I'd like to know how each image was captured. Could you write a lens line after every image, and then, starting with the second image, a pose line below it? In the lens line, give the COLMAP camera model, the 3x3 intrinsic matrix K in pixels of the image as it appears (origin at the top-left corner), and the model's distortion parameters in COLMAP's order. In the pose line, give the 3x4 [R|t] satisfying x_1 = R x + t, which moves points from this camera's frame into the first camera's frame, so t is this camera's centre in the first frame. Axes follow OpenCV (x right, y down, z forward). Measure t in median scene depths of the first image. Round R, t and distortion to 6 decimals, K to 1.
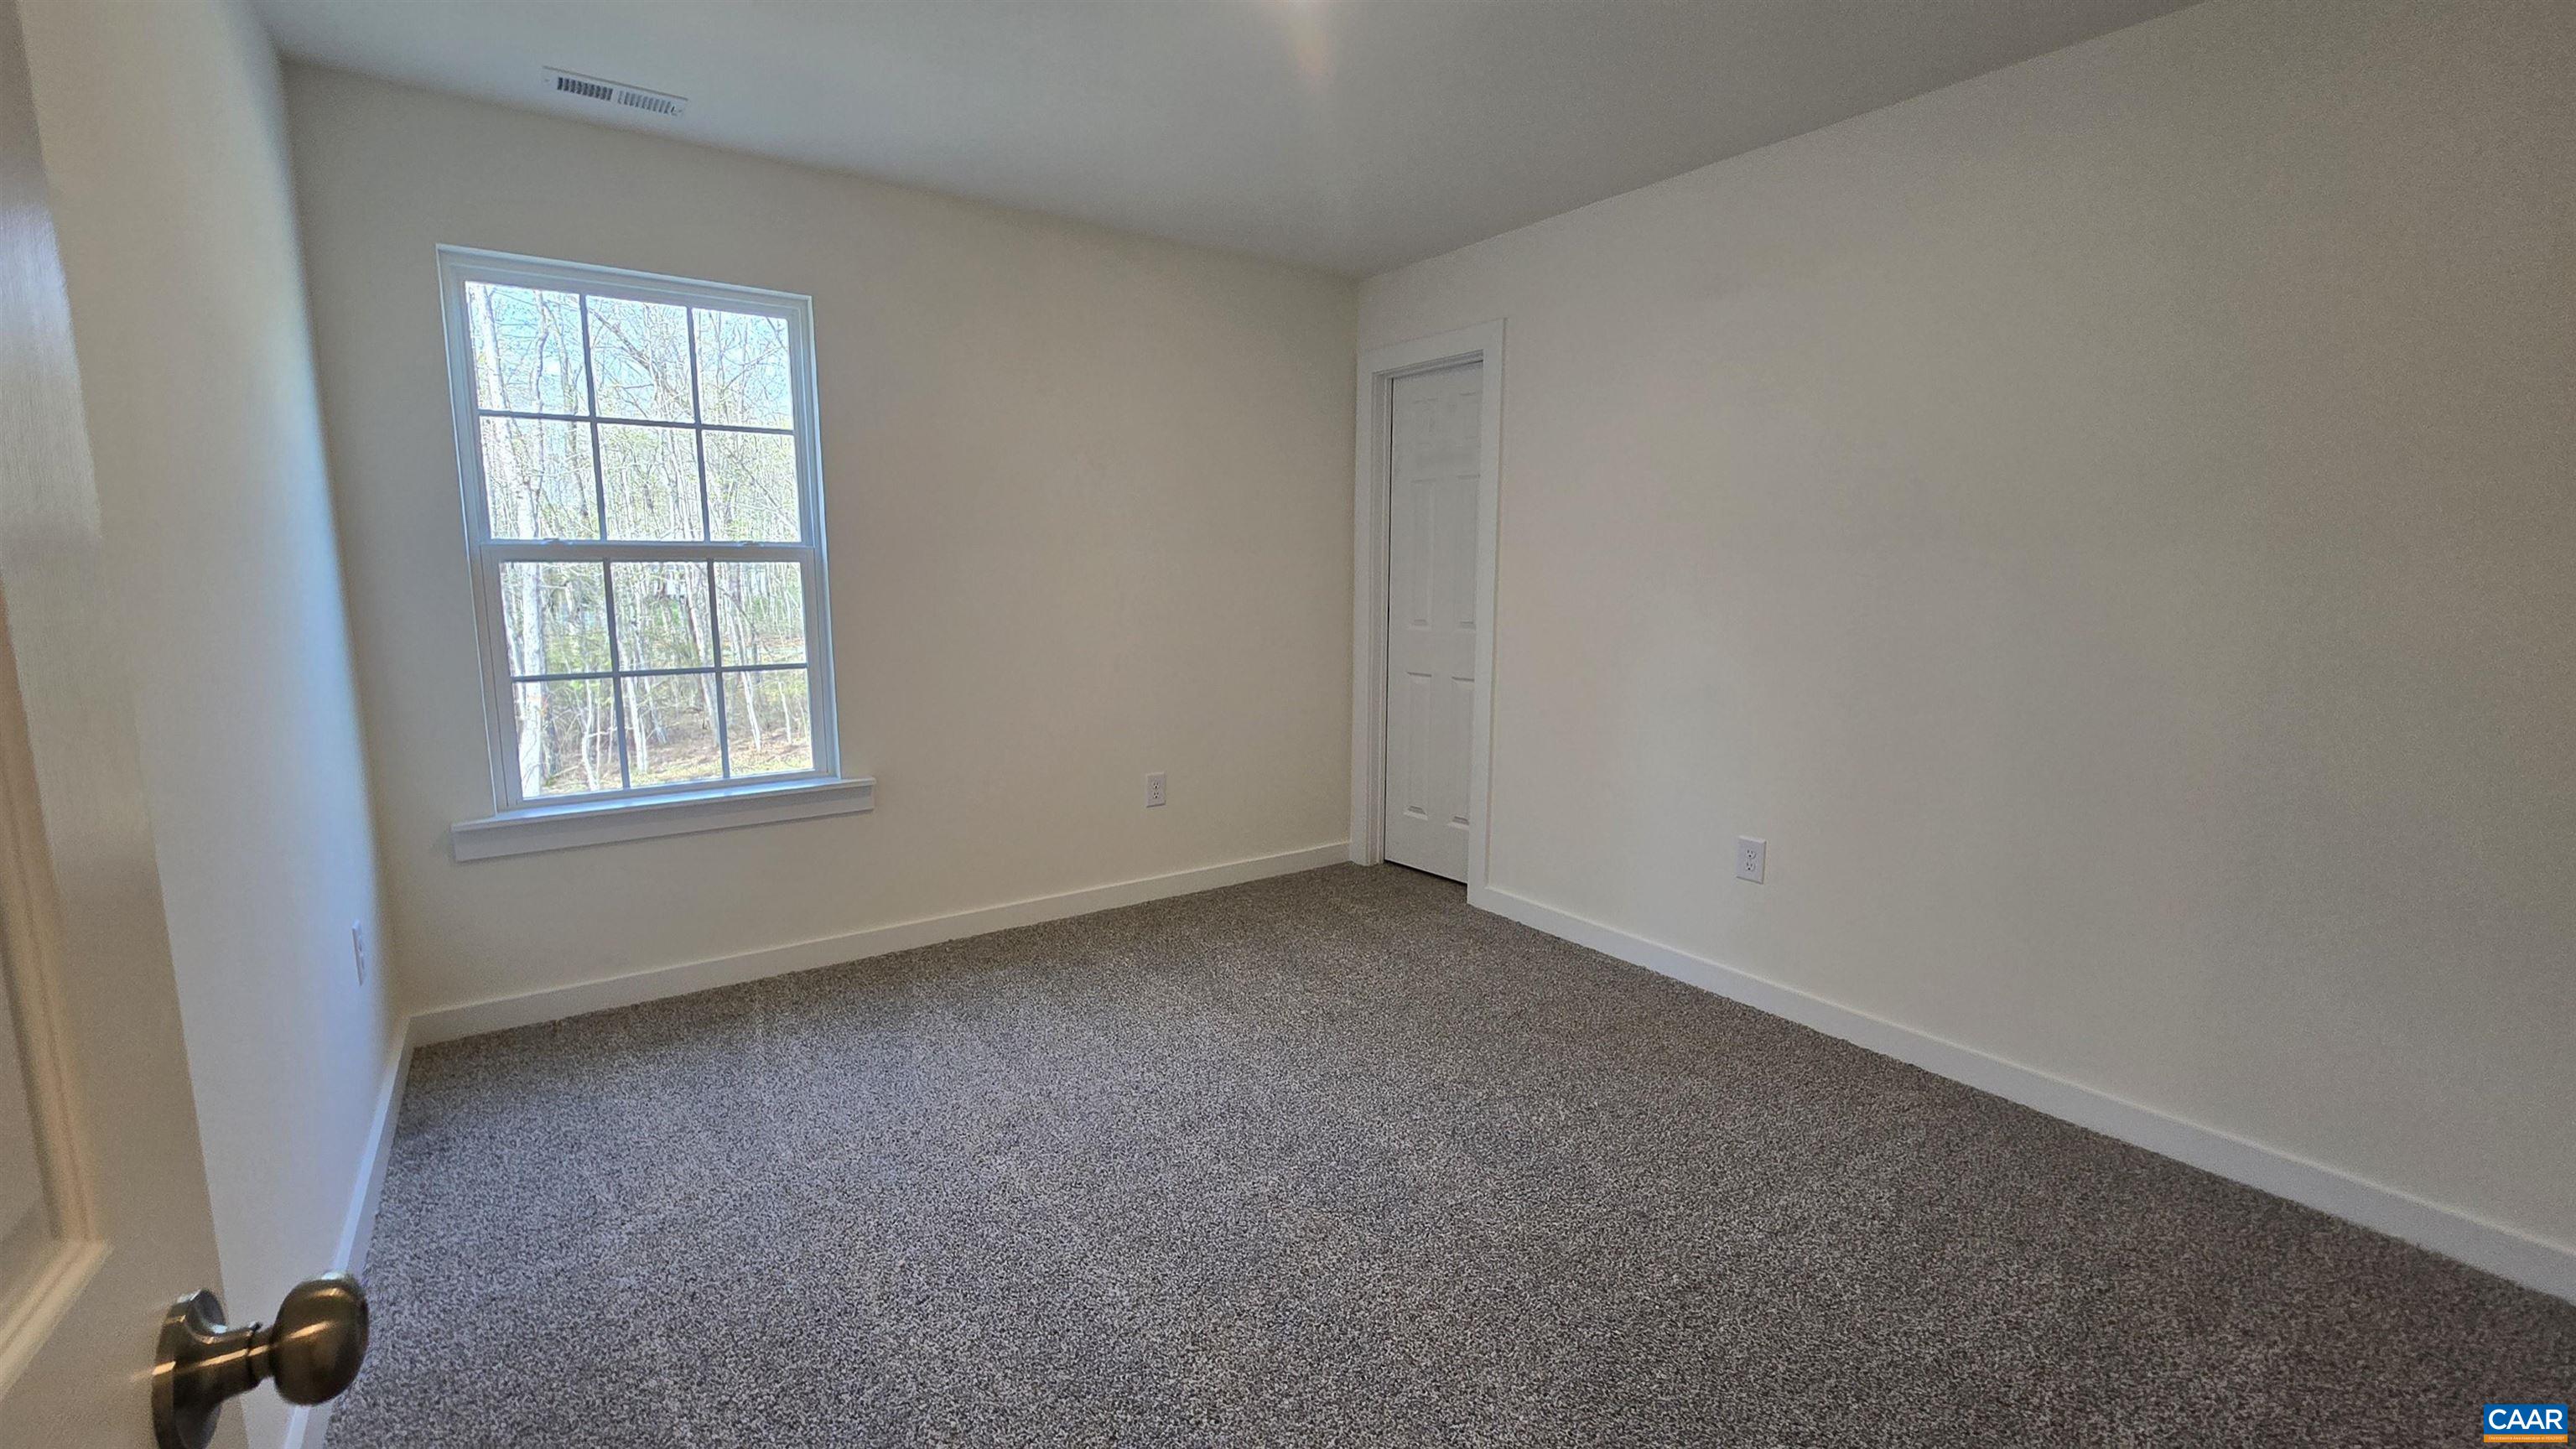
lens RADIAL K [[1054.9, 0, 1292.1], [0, 1054.9, 725.3], [0, 0, 1]] dist [-0.001154, 0.000886]
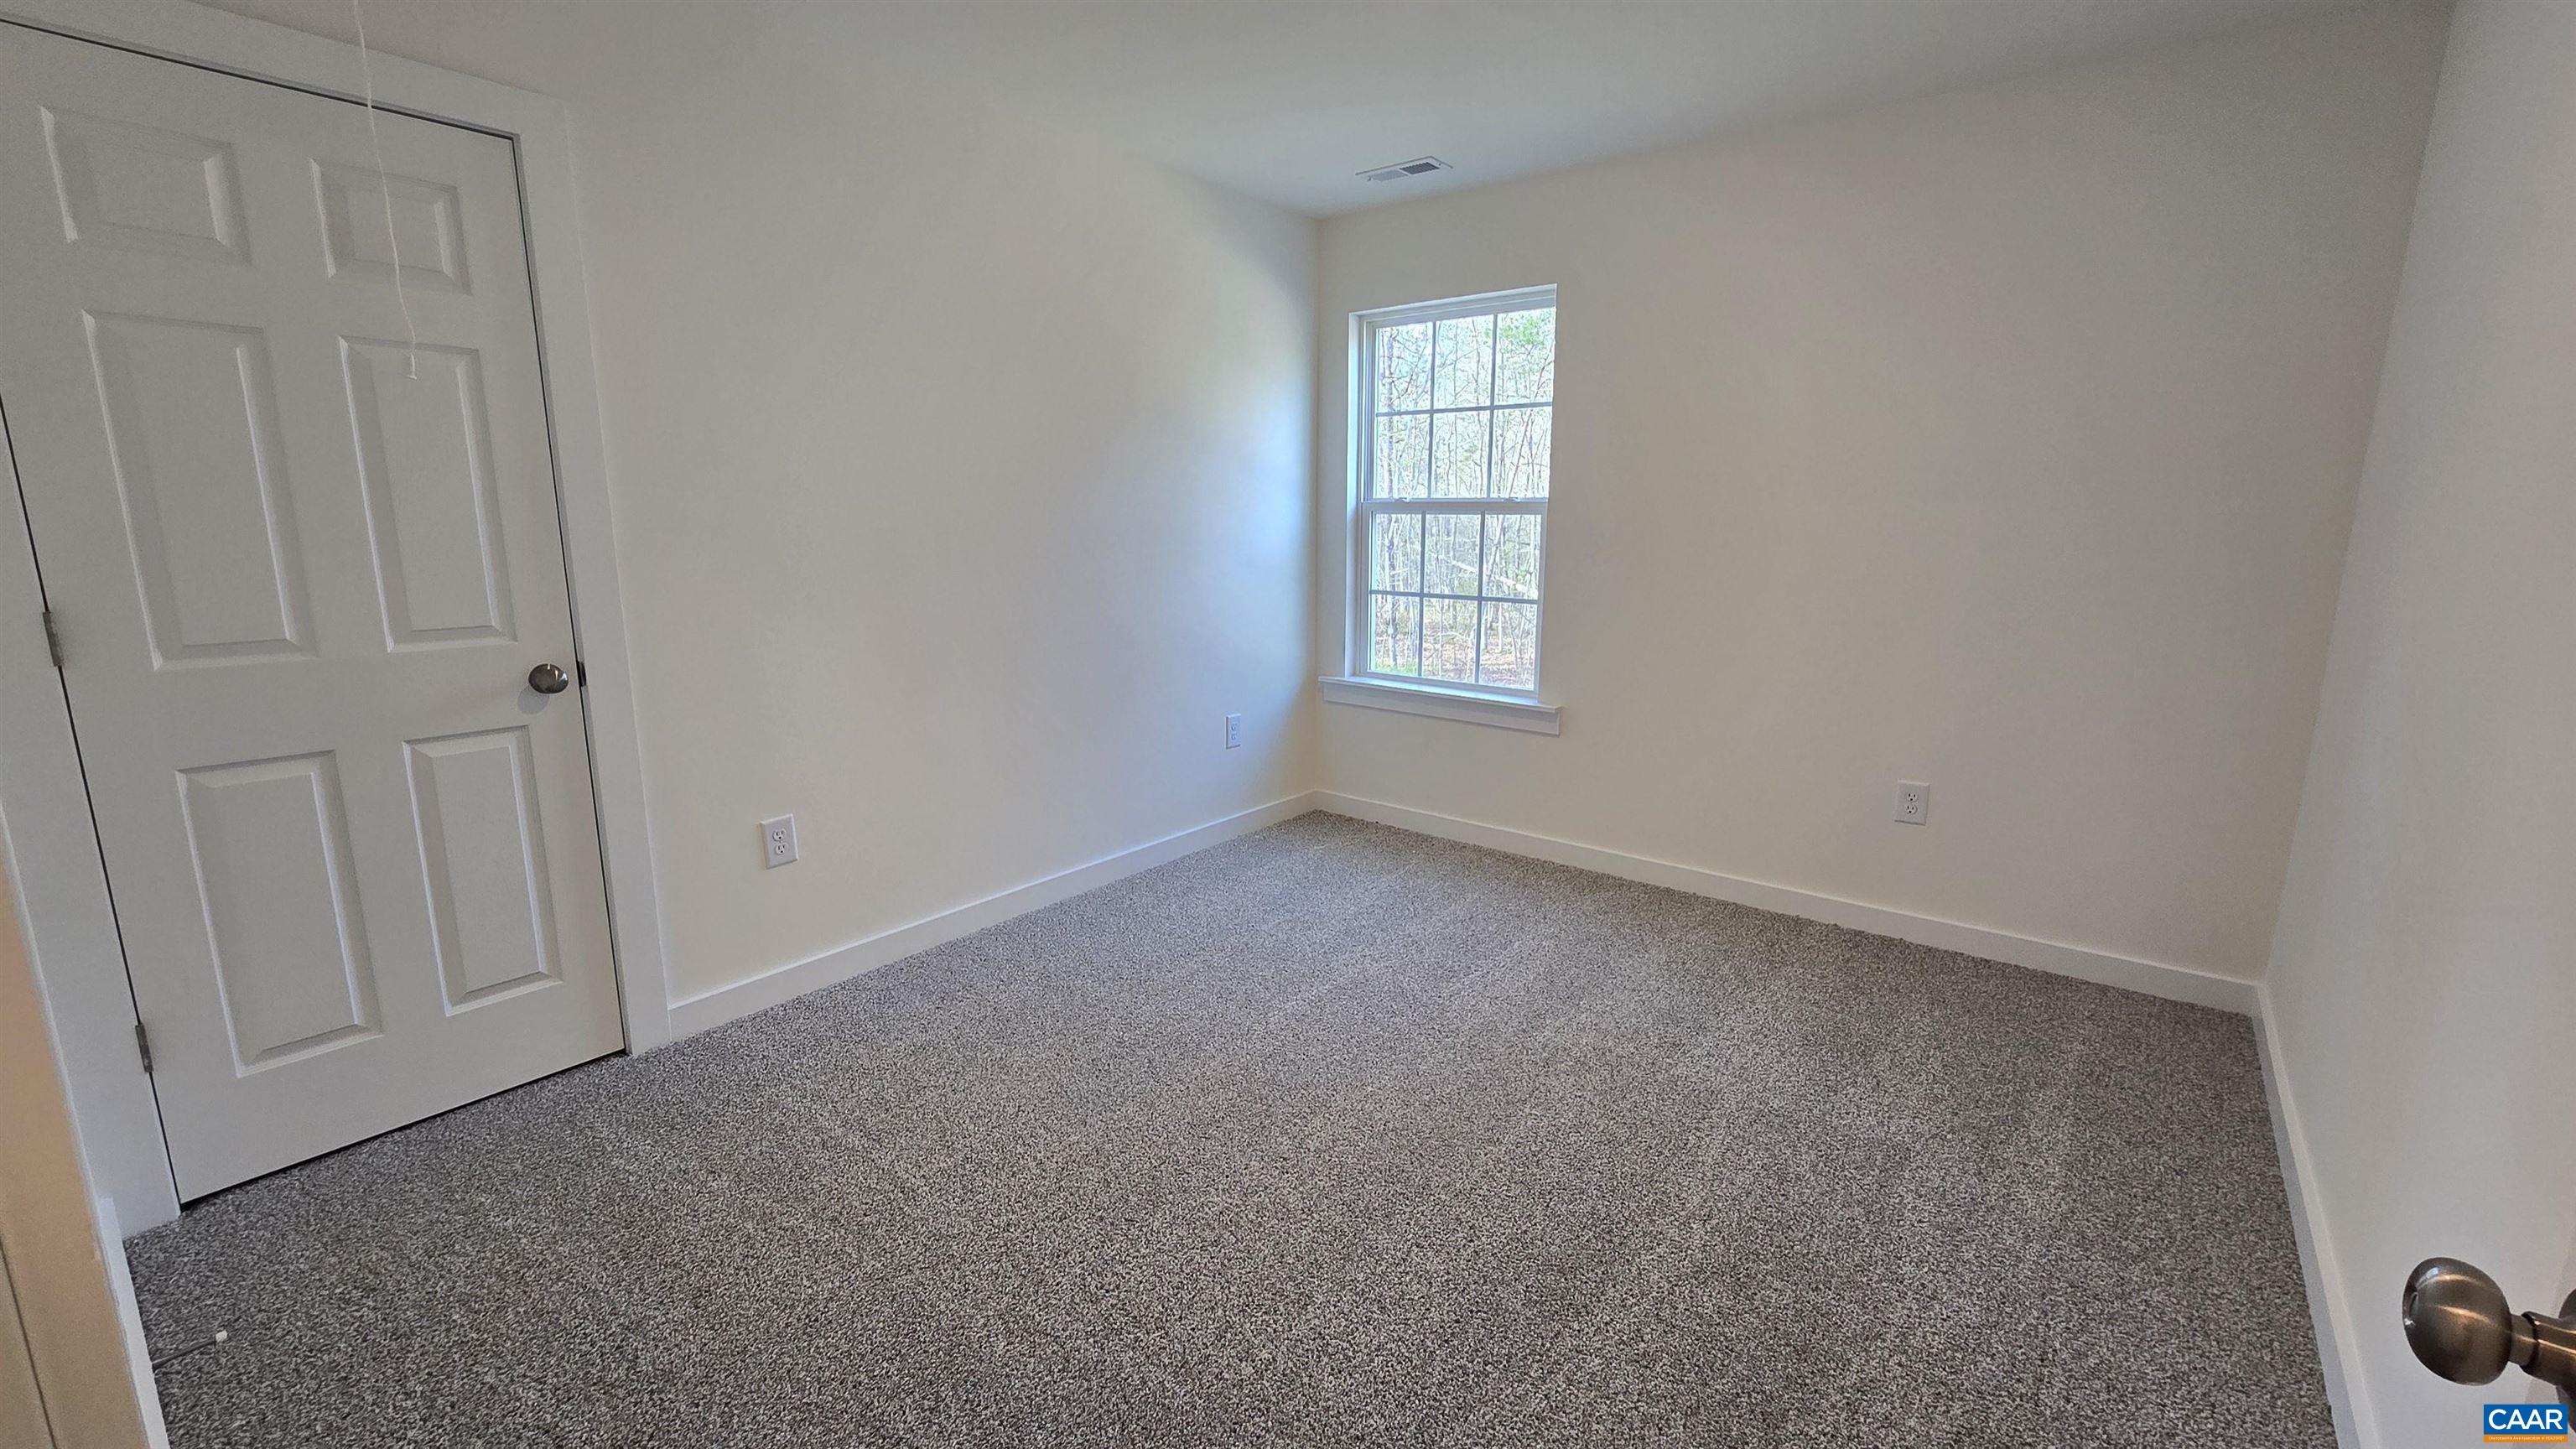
lens RADIAL K [[1054.9, 0, 1295.6], [0, 1054.9, 723.7], [0, 0, 1]] dist [-0.001154, 0.000886]
pose [[0.286018, 0.187423, -0.939716, 0.635040], [-0.150178, 0.977334, 0.149216, -0.062409], [0.946383, 0.098446, 0.307682, 0.408467]]
